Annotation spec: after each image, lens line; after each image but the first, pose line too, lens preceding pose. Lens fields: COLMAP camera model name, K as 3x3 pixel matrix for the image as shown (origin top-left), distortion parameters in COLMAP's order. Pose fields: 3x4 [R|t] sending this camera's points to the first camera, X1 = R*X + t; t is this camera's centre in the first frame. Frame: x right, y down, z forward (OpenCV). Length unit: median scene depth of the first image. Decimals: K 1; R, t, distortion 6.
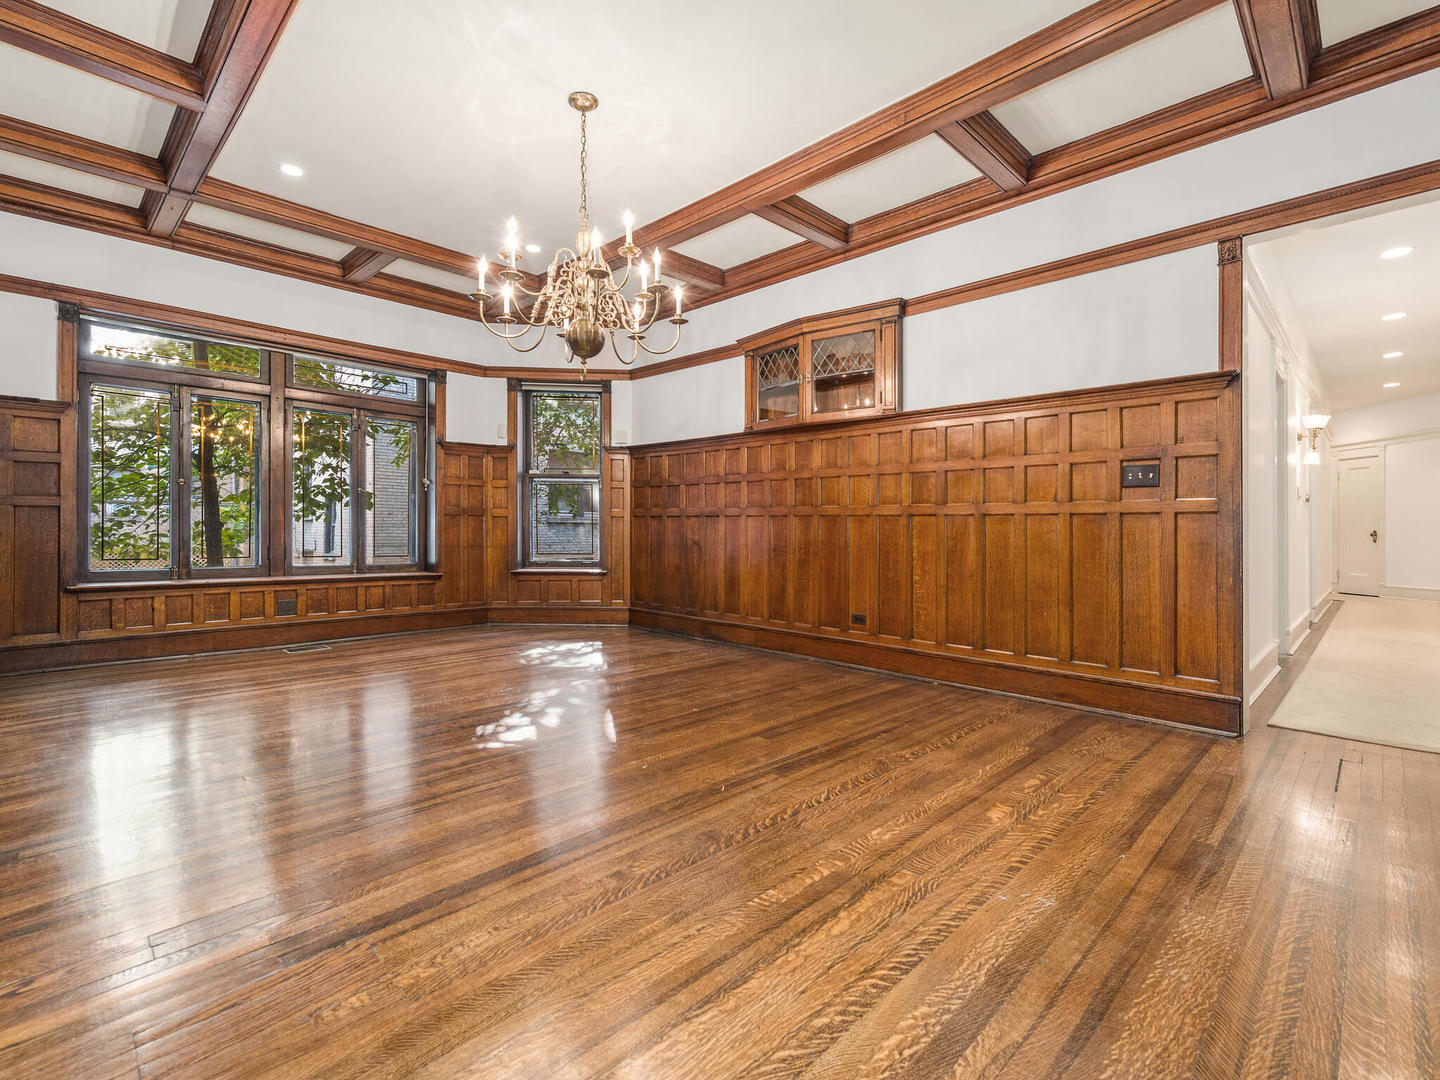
lens RADIAL K [[665.8, 0, 721.8], [0, 665.8, 528.4], [0, 0, 1]] dist [0.002802, 0.000308]
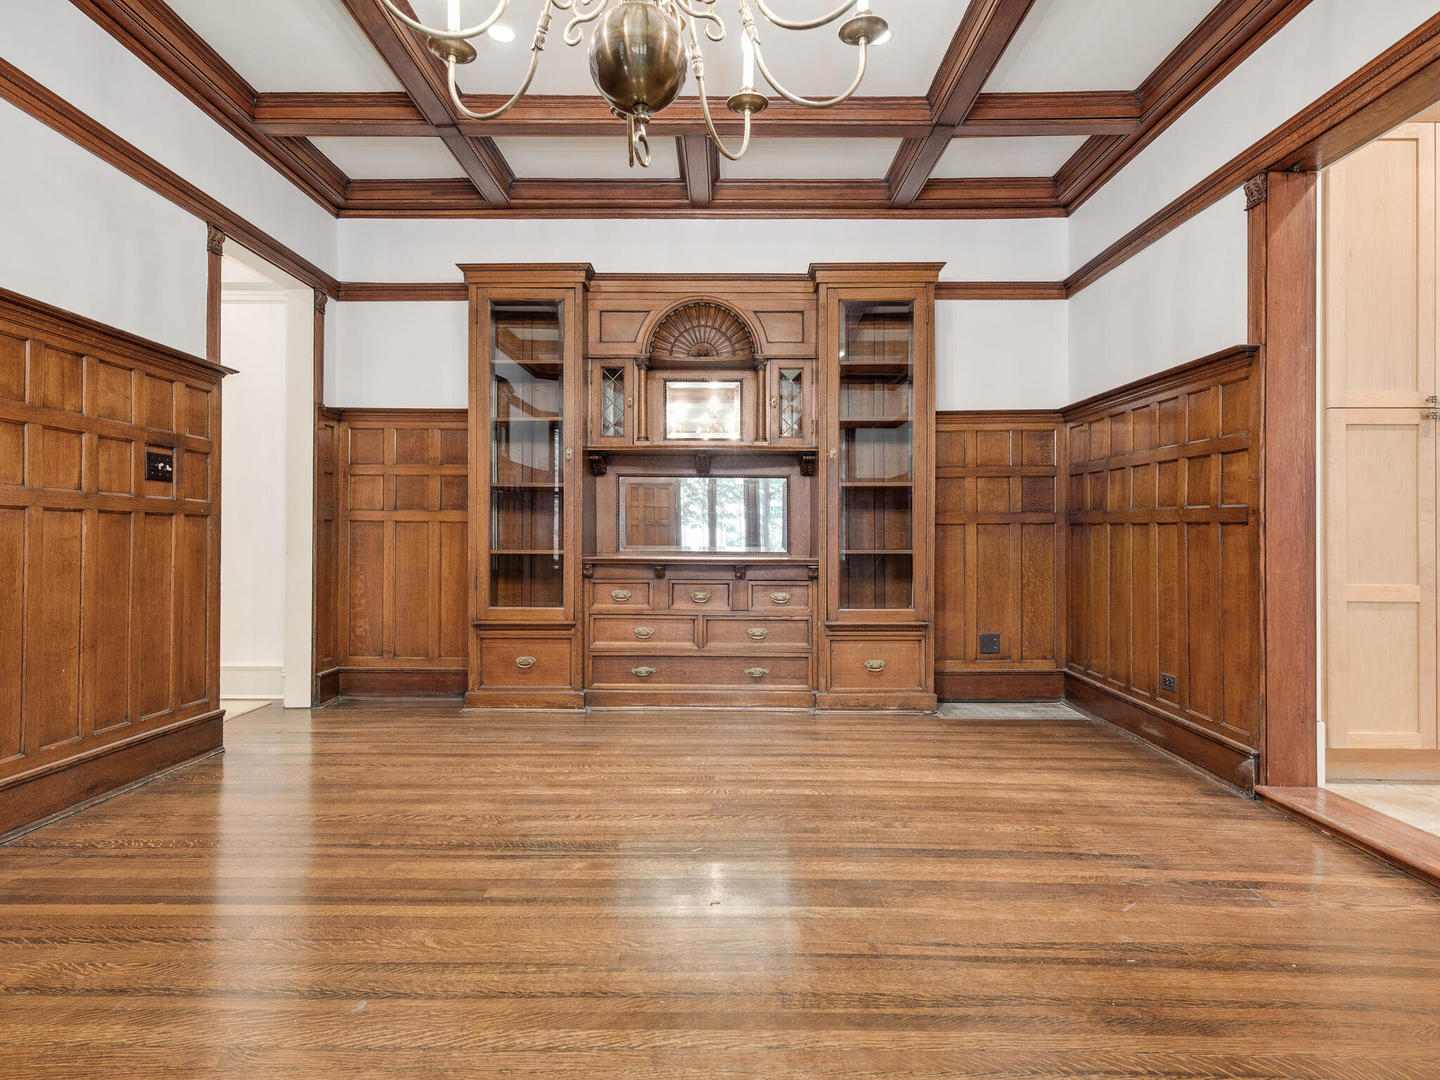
lens RADIAL K [[825.5, 0, 727.2], [0, 825.5, 534.1], [0, 0, 1]] dist [-0.005288, -0.000531]
pose [[-0.700592, -0.009364, 0.713501, -0.652003], [-0.014225, 0.999898, -0.000846, -0.009595], [-0.713420, -0.010742, -0.700654, 1.448944]]
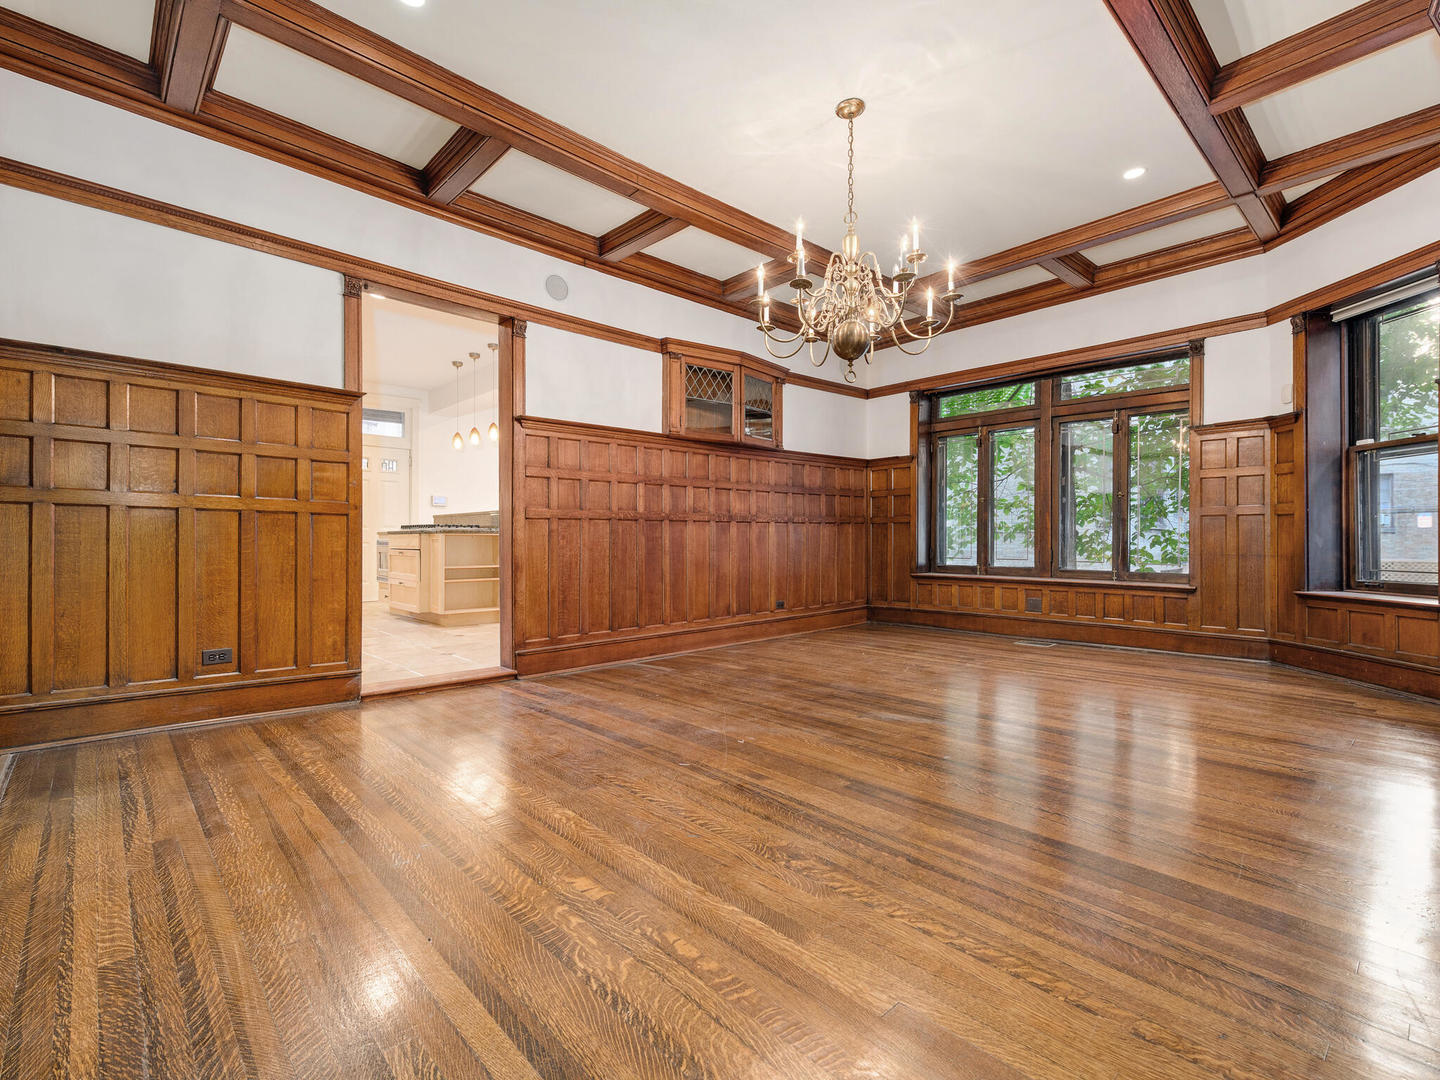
lens RADIAL K [[678.0, 0, 720.4], [0, 678.0, 548.0], [0, 0, 1]] dist [0.010379, 0.000011]
pose [[-0.046060, 0.005435, -0.998924, 0.935226], [0.003006, 0.999981, 0.005302, 0.026154], [0.998934, -0.002759, -0.046076, 0.939033]]
